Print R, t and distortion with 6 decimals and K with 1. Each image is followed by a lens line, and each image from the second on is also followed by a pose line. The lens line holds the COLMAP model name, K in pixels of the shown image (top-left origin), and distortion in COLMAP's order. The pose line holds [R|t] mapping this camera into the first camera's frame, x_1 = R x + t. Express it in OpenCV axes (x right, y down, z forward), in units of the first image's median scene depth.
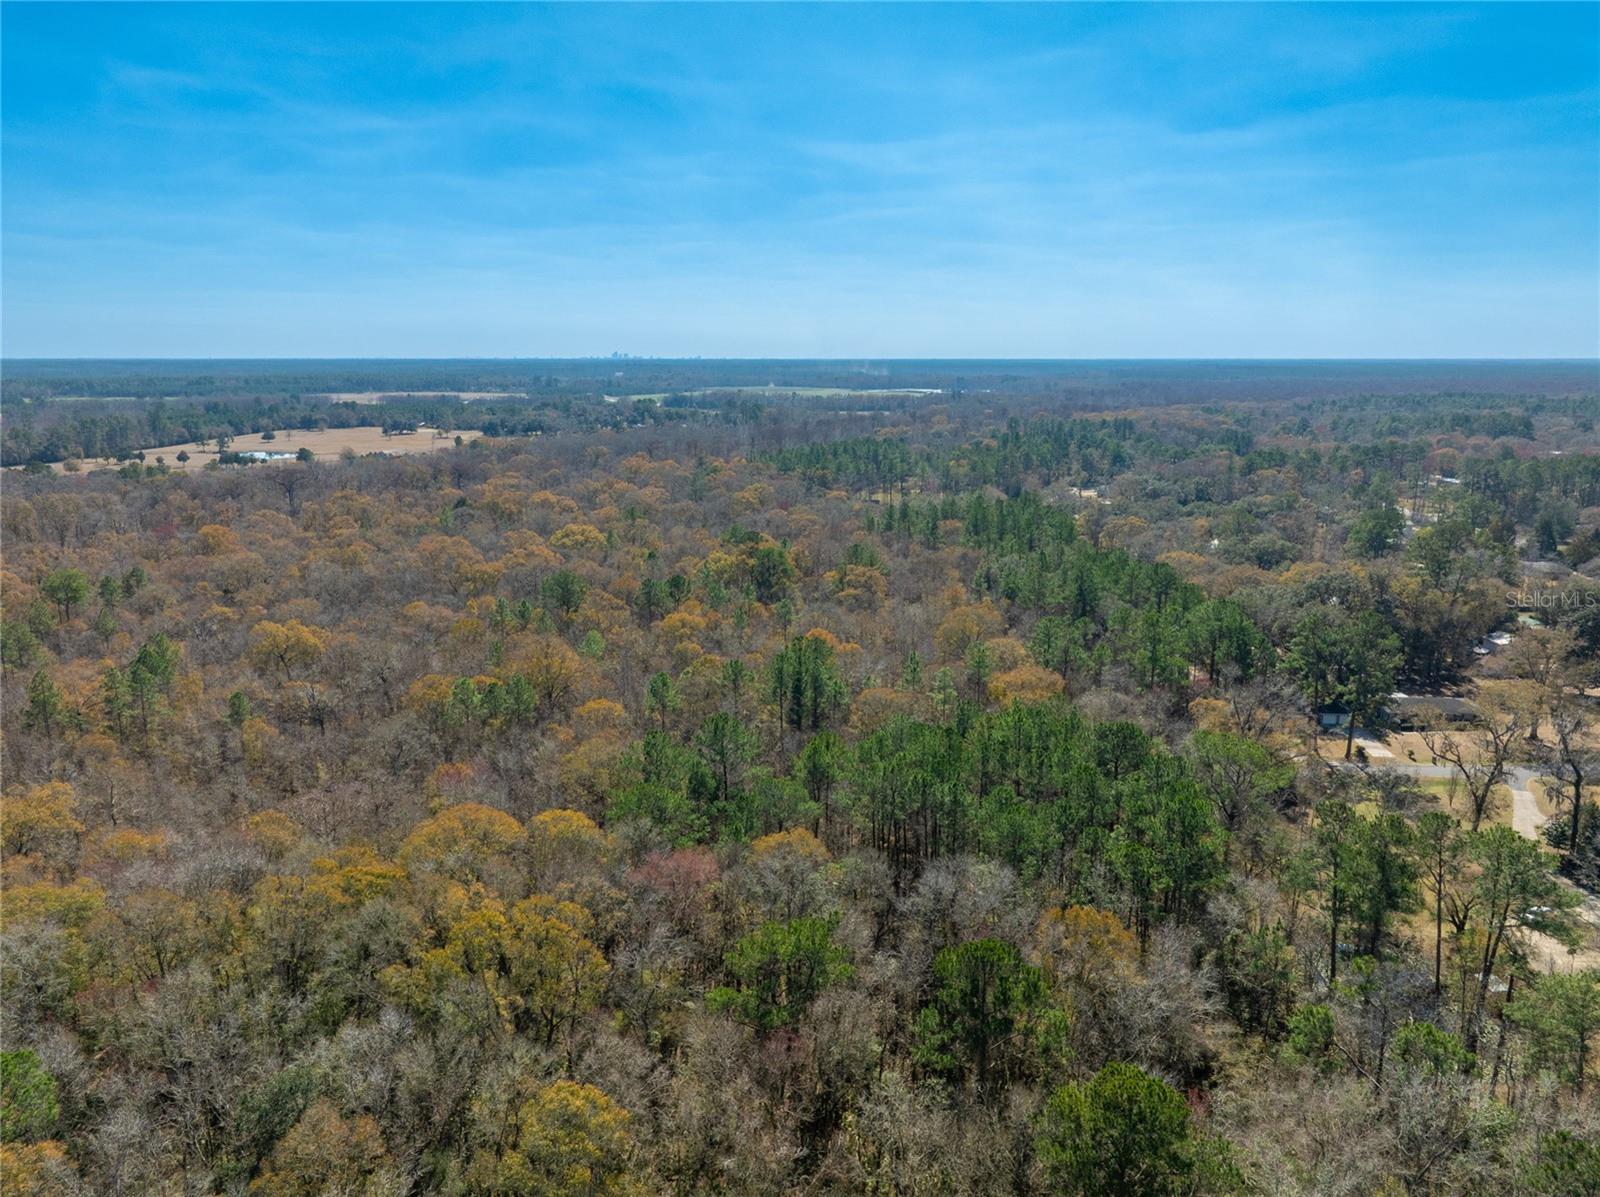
lens RADIAL K [[1102.1, 0, 806.3], [0, 1102.1, 590.2], [0, 0, 1]] dist [-0.012786, 0.013904]
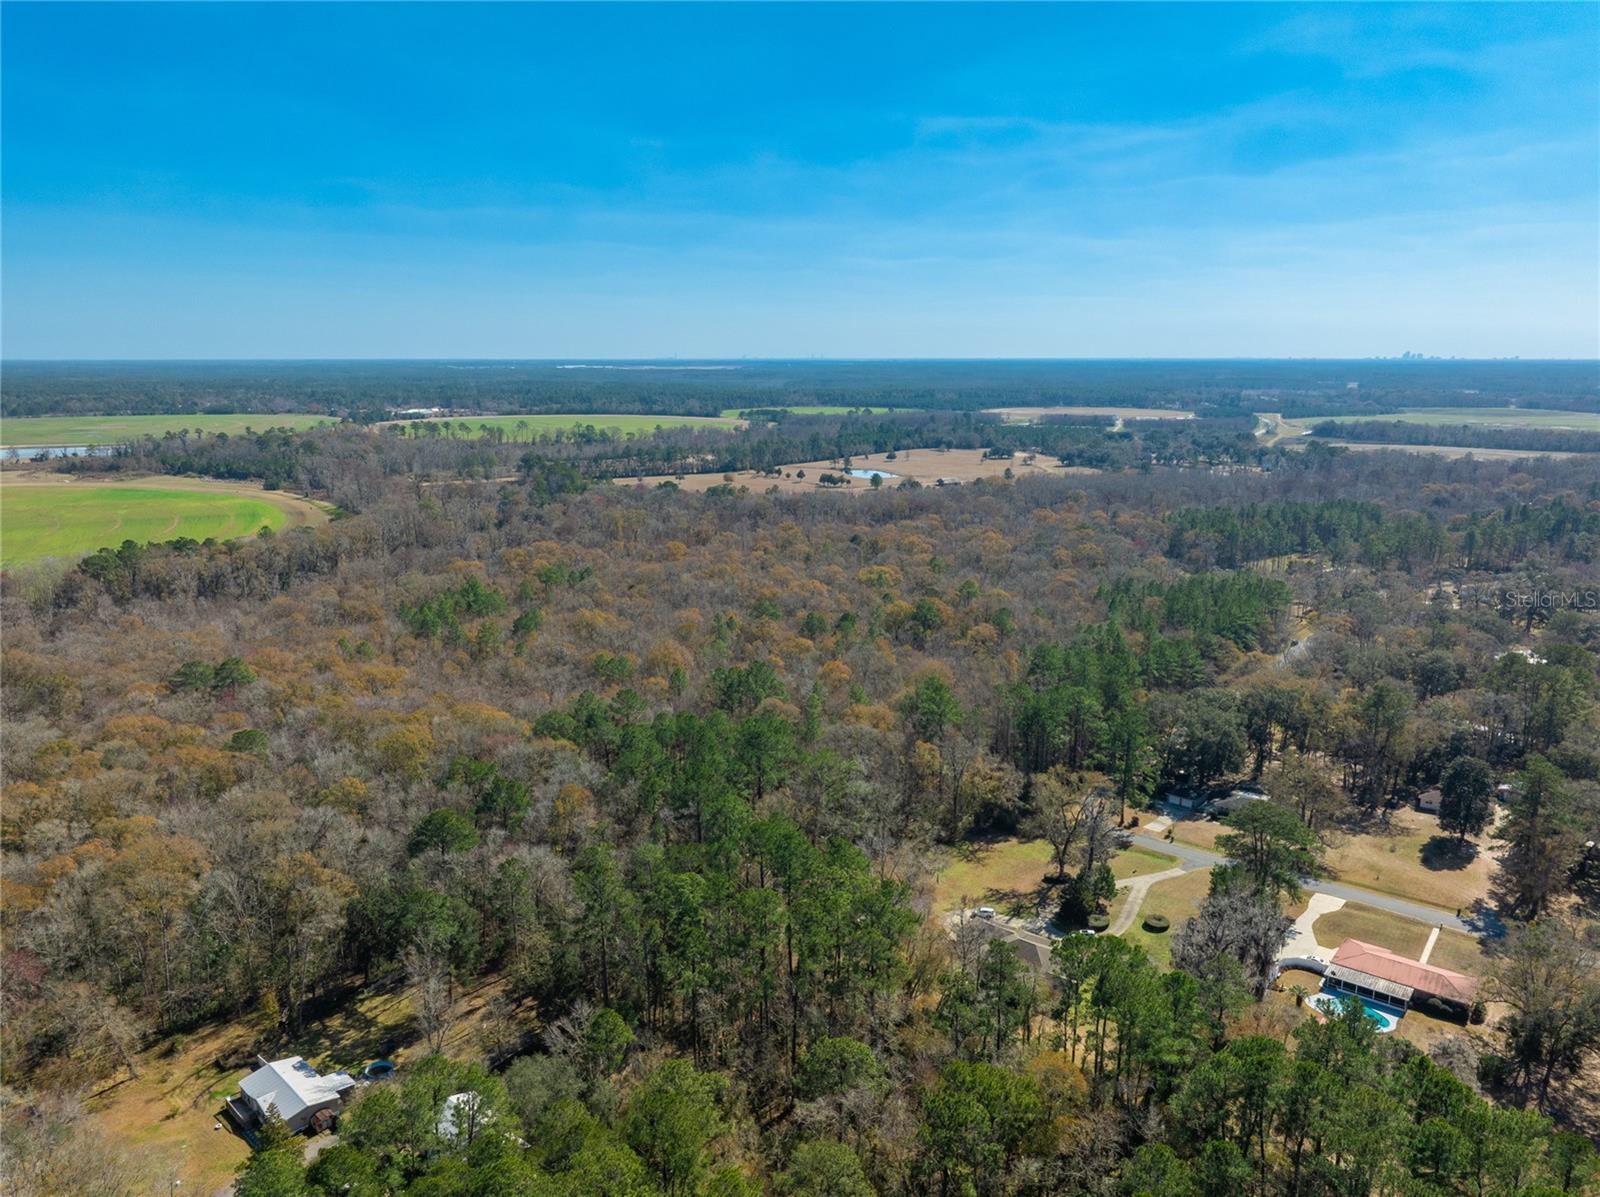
lens RADIAL K [[1102.1, 0, 800.5], [0, 1102.1, 600.3], [0, 0, 1]] dist [-0.012786, 0.013904]
pose [[0.798710, 0.124956, -0.588599, 0.757862], [-0.122035, 0.991510, 0.044895, -0.089165], [0.589212, 0.035972, 0.807177, -0.261220]]
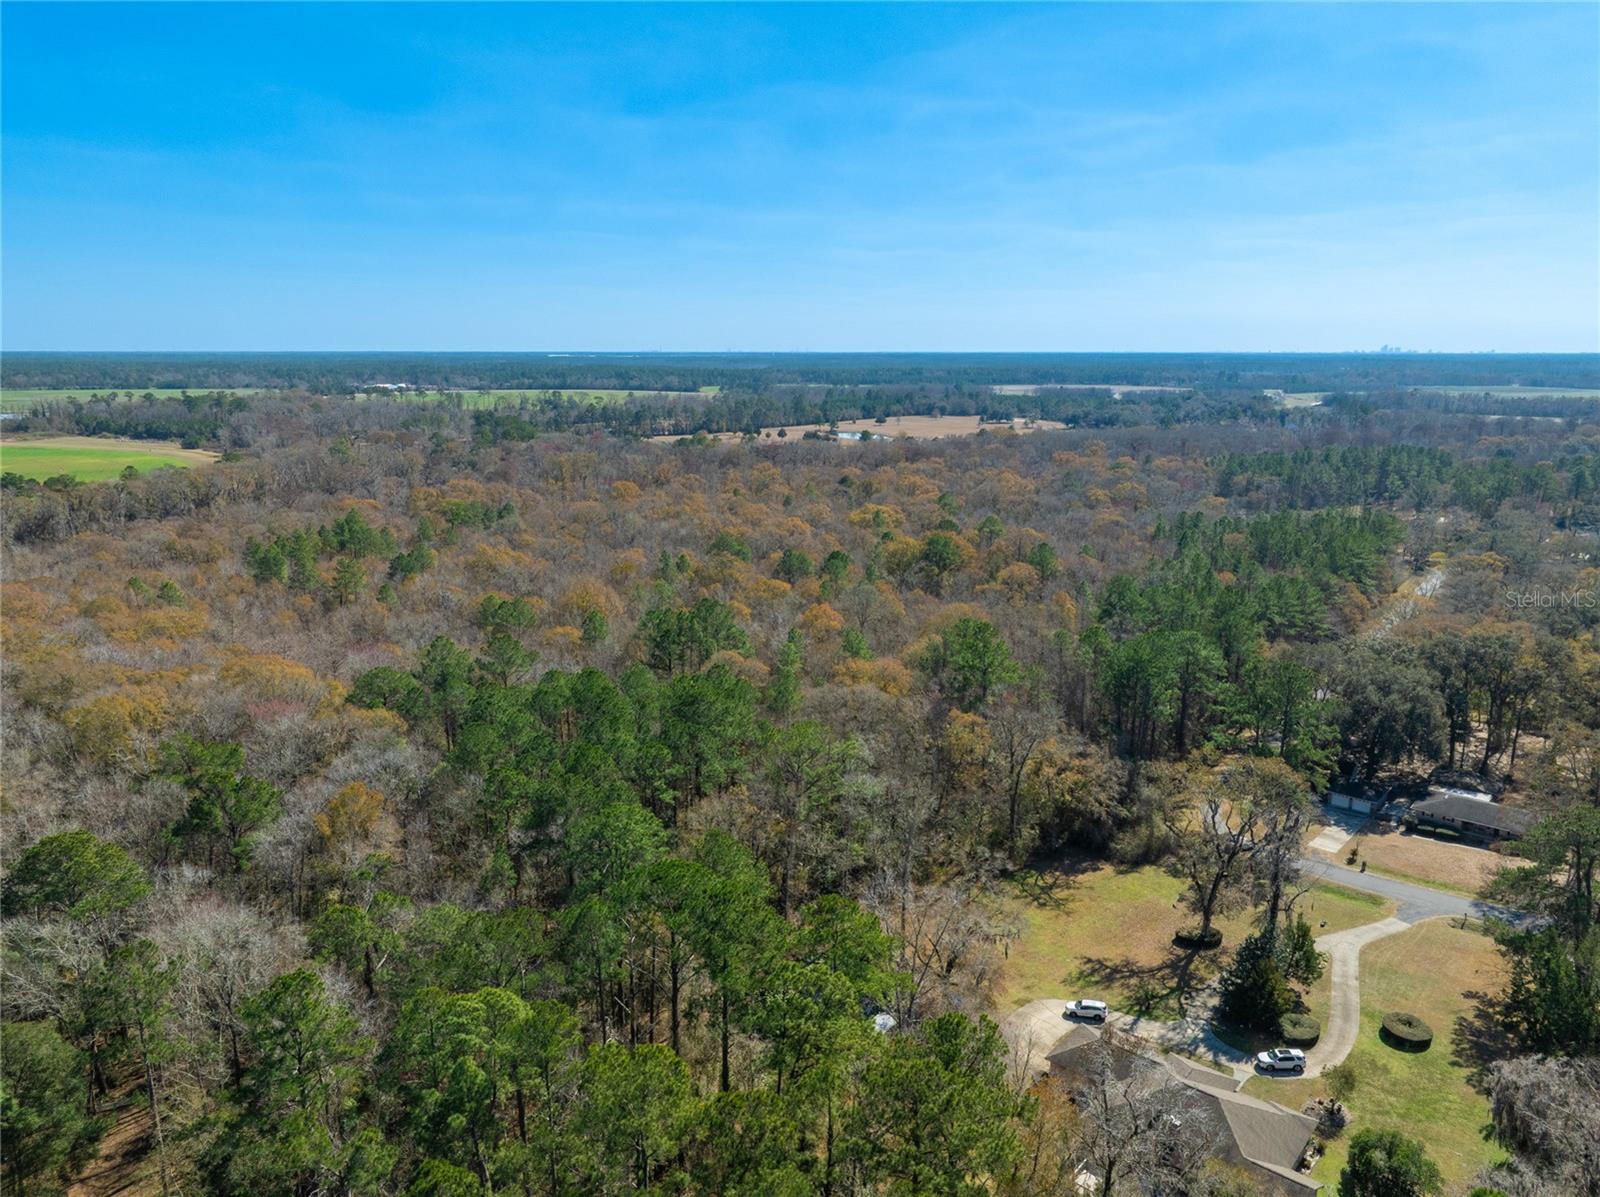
lens RADIAL K [[1102.1, 0, 800.1], [0, 1102.1, 603.5], [0, 0, 1]] dist [-0.012786, 0.013904]
pose [[0.806717, 0.130408, -0.576369, 0.544422], [-0.120982, 0.991134, 0.054919, -0.011476], [0.578421, 0.025426, 0.815342, 0.063770]]
